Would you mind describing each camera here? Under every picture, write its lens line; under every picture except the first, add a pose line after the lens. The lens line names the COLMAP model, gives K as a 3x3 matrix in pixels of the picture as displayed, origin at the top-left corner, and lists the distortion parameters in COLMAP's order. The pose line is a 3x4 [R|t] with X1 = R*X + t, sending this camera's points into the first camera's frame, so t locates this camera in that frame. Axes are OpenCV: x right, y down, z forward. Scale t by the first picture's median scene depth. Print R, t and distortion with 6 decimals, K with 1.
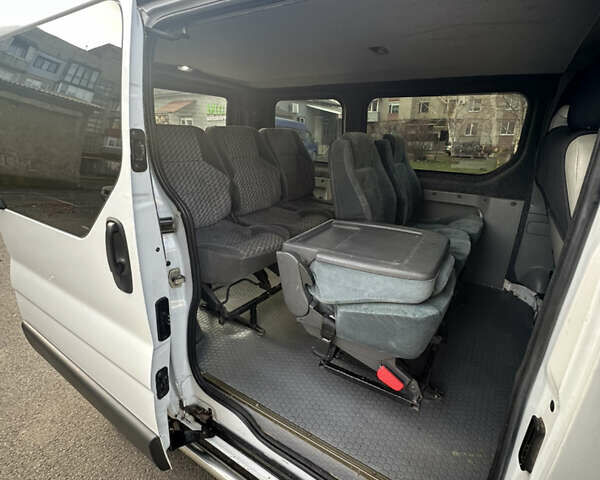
lens RADIAL K [[318.8, 0, 300.0], [0, 318.8, 240.0], [0, 0, 1]] dist [-0.003758, 0.000415]
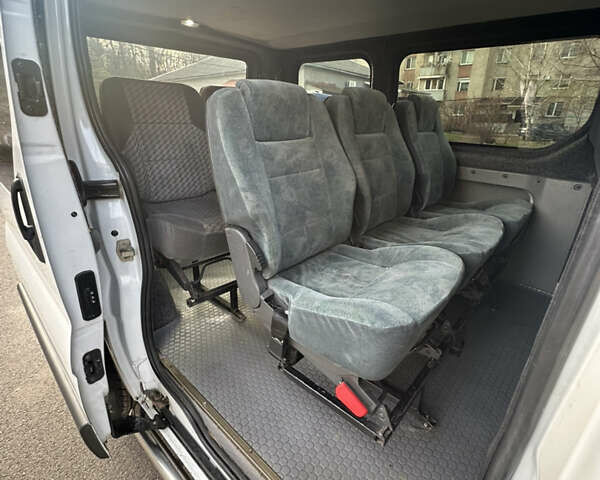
lens RADIAL K [[318.8, 0, 300.0], [0, 318.8, 240.0], [0, 0, 1]] dist [-0.003758, 0.000415]
pose [[0.985604, 0.065824, -0.155730, 0.153056], [-0.057364, 0.996655, 0.058209, 0.008062], [0.159041, -0.048437, 0.986083, 0.143780]]
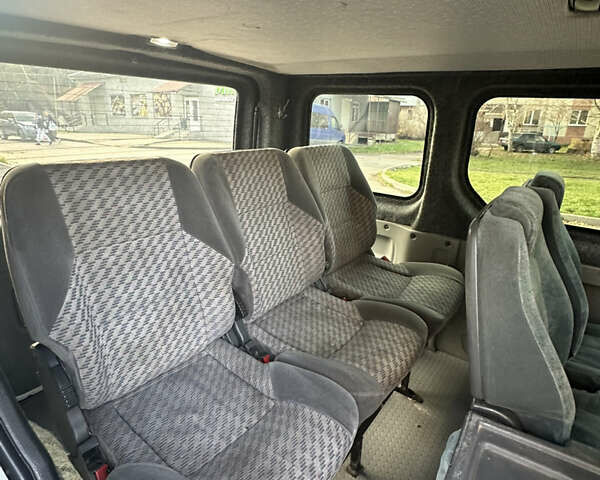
lens RADIAL K [[369.5, 0, 300.0], [0, 369.5, 240.0], [0, 0, 1]] dist [-0.001835, 0.000969]
pose [[0.998208, 0.037044, -0.046990, -0.089826], [-0.037023, 0.999314, 0.001323, -0.232555], [0.047007, 0.000419, 0.998894, 0.421030]]
